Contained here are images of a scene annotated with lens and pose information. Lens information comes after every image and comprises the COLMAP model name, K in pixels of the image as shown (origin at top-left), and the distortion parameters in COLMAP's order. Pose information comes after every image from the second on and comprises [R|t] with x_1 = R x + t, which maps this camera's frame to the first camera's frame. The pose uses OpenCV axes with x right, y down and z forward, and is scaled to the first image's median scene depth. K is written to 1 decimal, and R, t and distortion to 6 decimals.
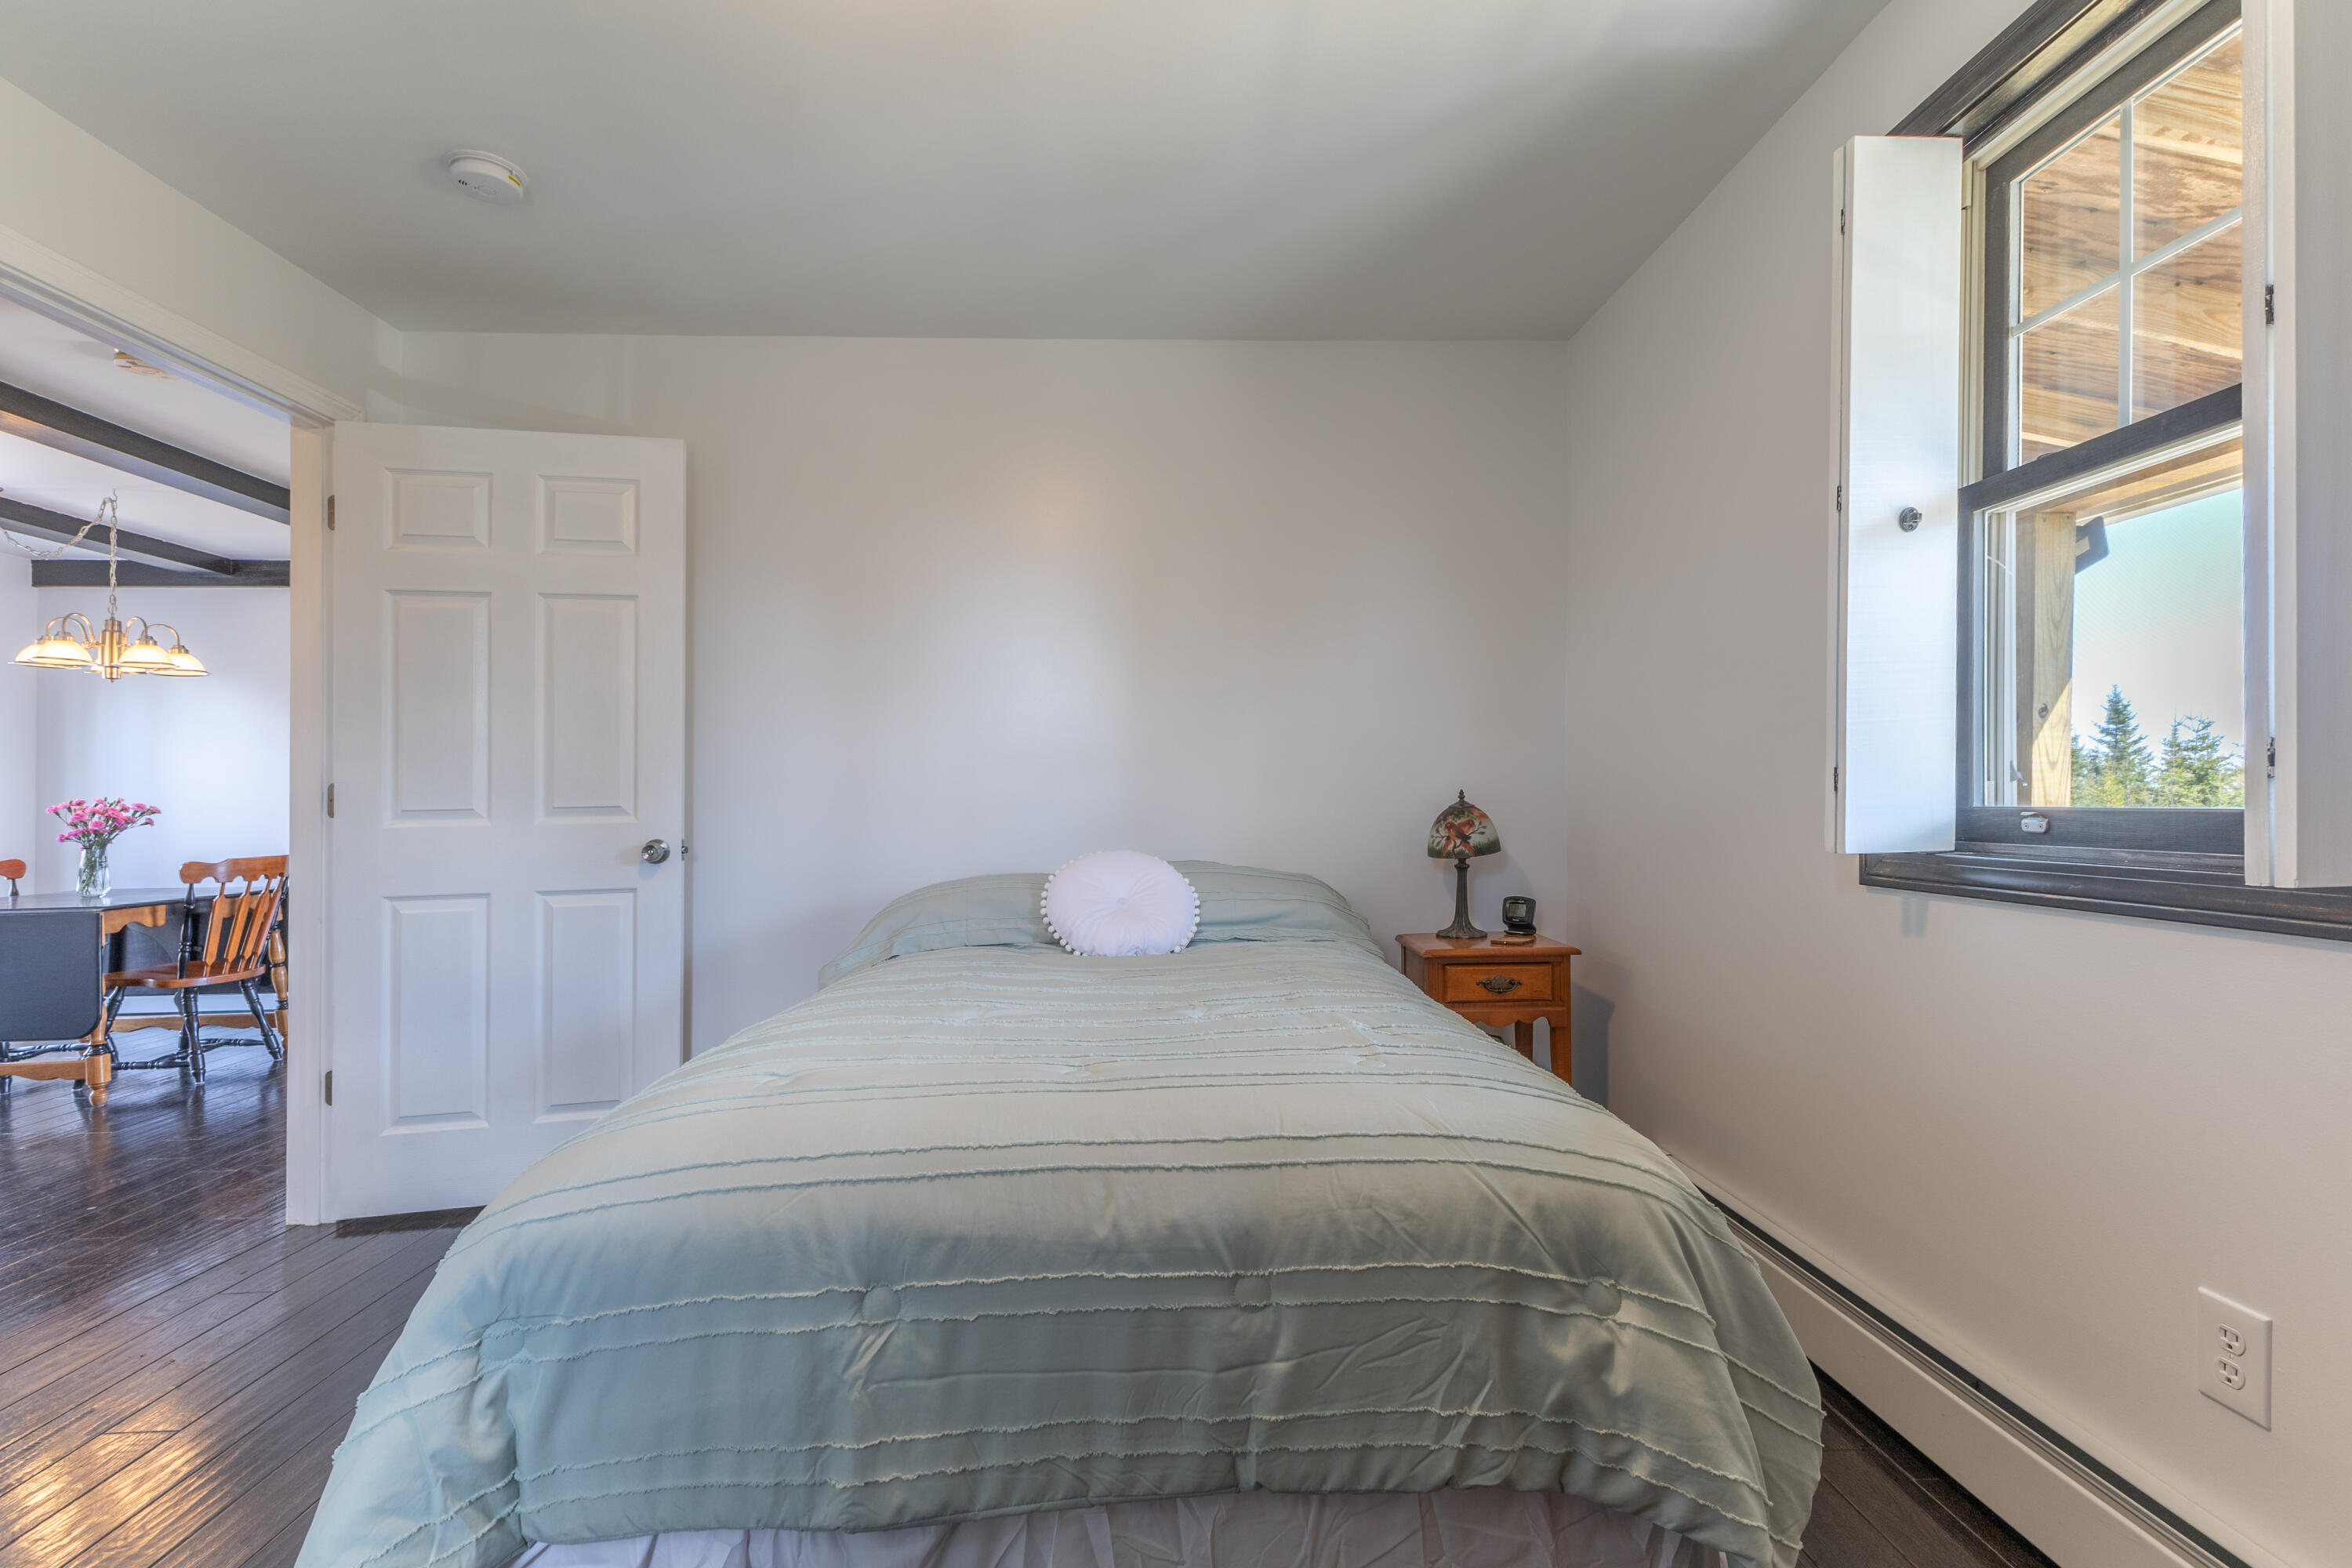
lens RADIAL K [[1014.6, 0, 1183.2], [0, 1014.6, 774.1], [0, 0, 1]] dist [0.003204, 0.000115]
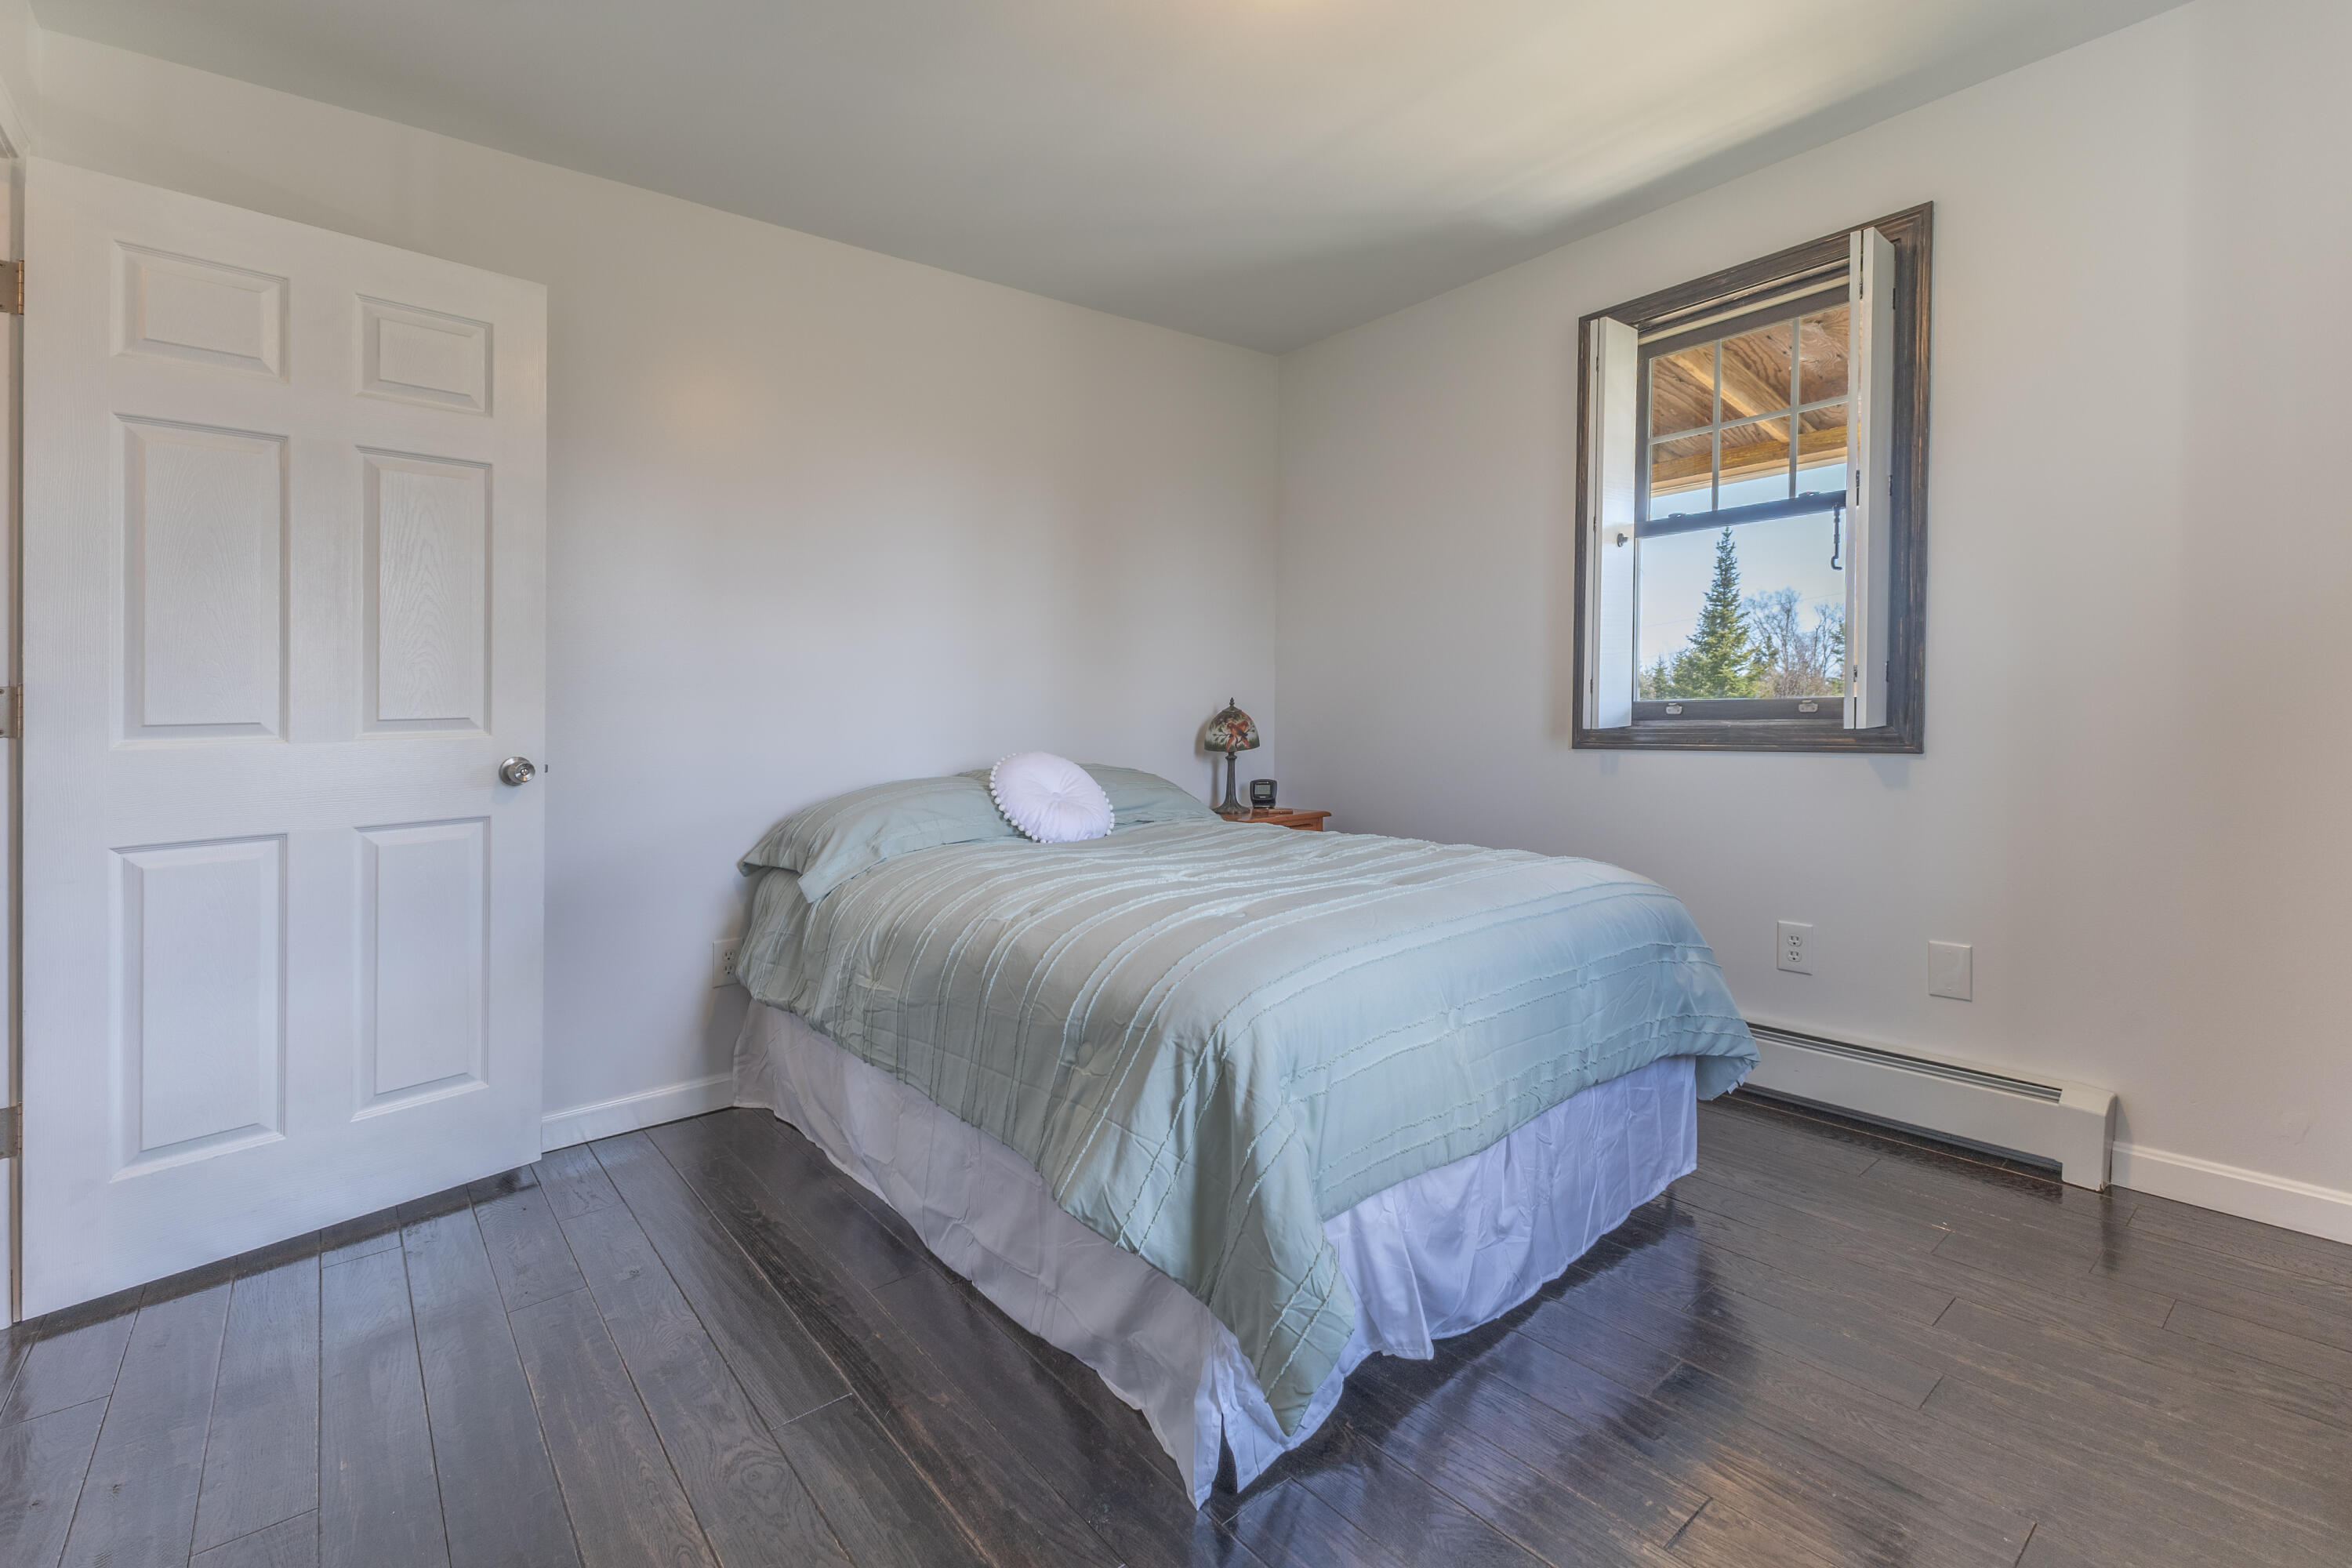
lens RADIAL K [[1010.4, 0, 1175.2], [0, 1010.4, 716.6], [0, 0, 1]] dist [-0.009087, 0.000007]
pose [[0.816935, -0.011420, 0.576616, -0.569815], [-0.001231, 0.999767, 0.021545, 0.012980], [-0.576728, -0.018311, 0.816731, 0.004415]]
